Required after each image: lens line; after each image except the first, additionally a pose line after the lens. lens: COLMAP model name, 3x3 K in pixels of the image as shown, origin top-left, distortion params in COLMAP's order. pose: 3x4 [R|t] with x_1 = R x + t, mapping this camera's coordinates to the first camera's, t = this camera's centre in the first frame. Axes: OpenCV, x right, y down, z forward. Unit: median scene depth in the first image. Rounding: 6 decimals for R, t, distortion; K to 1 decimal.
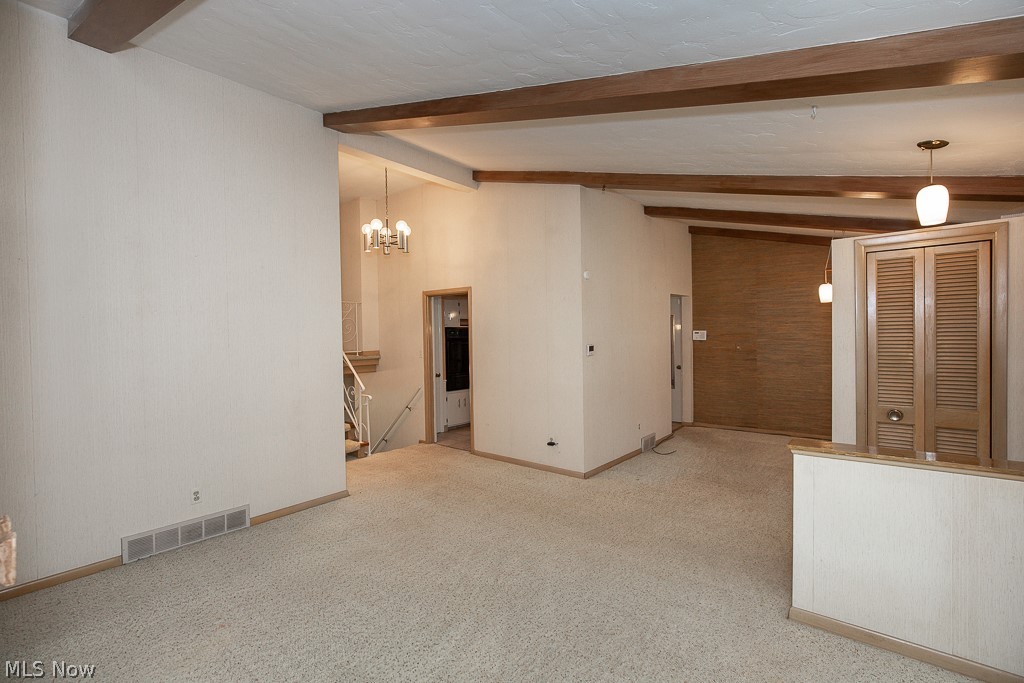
lens RADIAL K [[475.4, 0, 515.6], [0, 475.4, 340.2], [0, 0, 1]] dist [-0.013862, 0.002530]
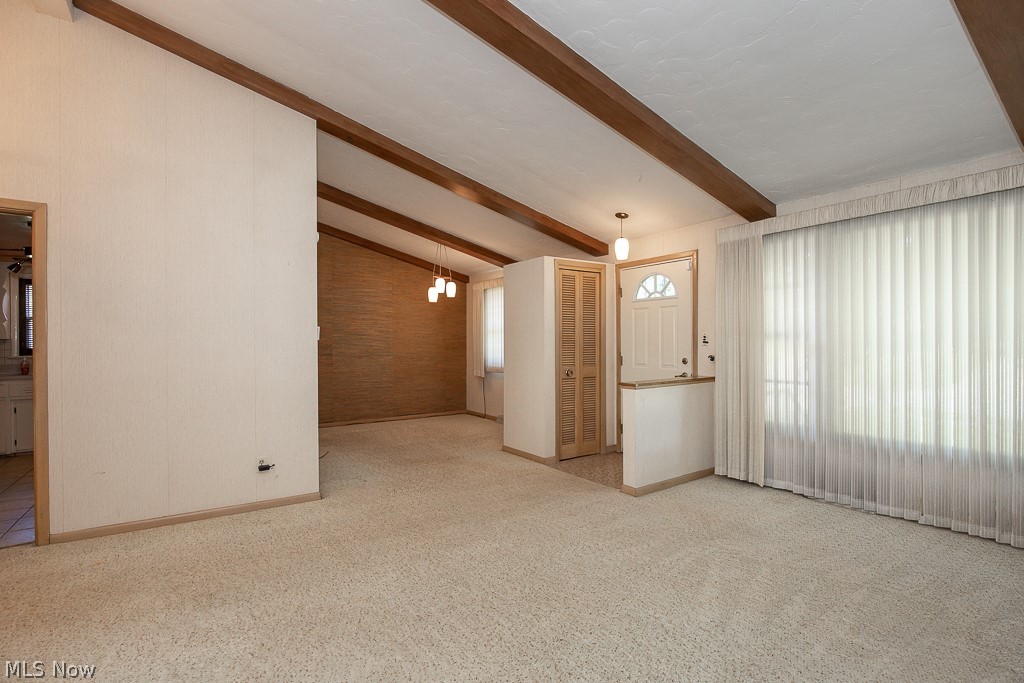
lens RADIAL K [[475.4, 0, 533.6], [0, 475.4, 344.7], [0, 0, 1]] dist [-0.013862, 0.002530]
pose [[0.260631, 0.008027, 0.965405, -0.522454], [0.011410, 0.999870, -0.011394, 0.053500], [-0.965371, 0.013985, 0.260505, 0.466536]]
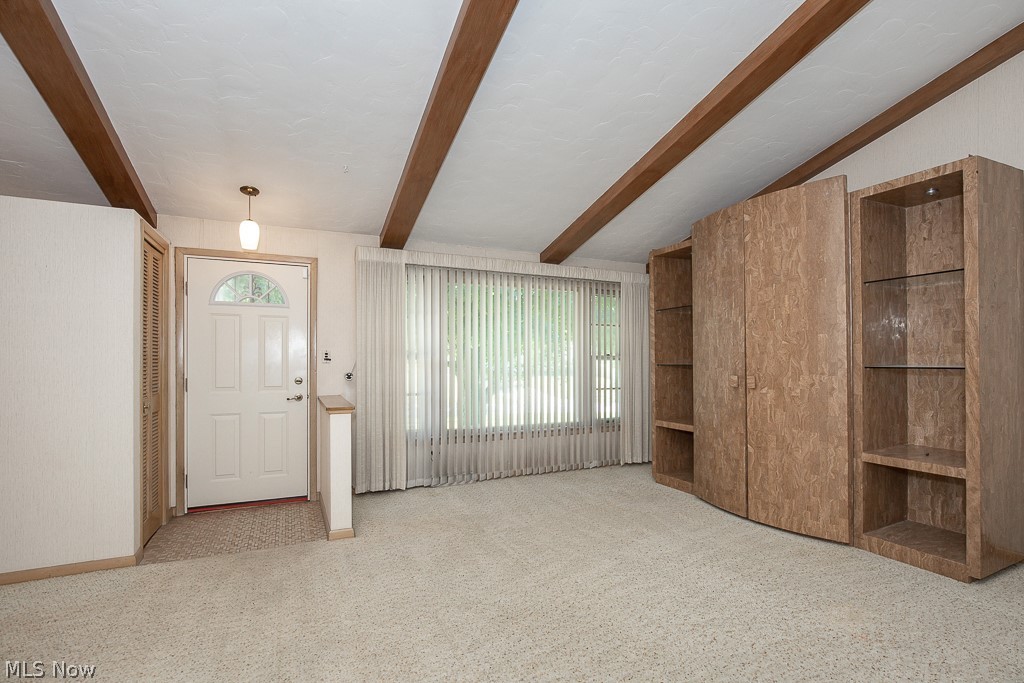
lens RADIAL K [[475.4, 0, 505.3], [0, 475.4, 360.9], [0, 0, 1]] dist [-0.013862, 0.002530]
pose [[-0.895321, 0.014816, 0.445175, -0.212282], [0.014133, 0.999888, -0.004854, 0.053223], [-0.445197, 0.001946, -0.895431, 1.024649]]
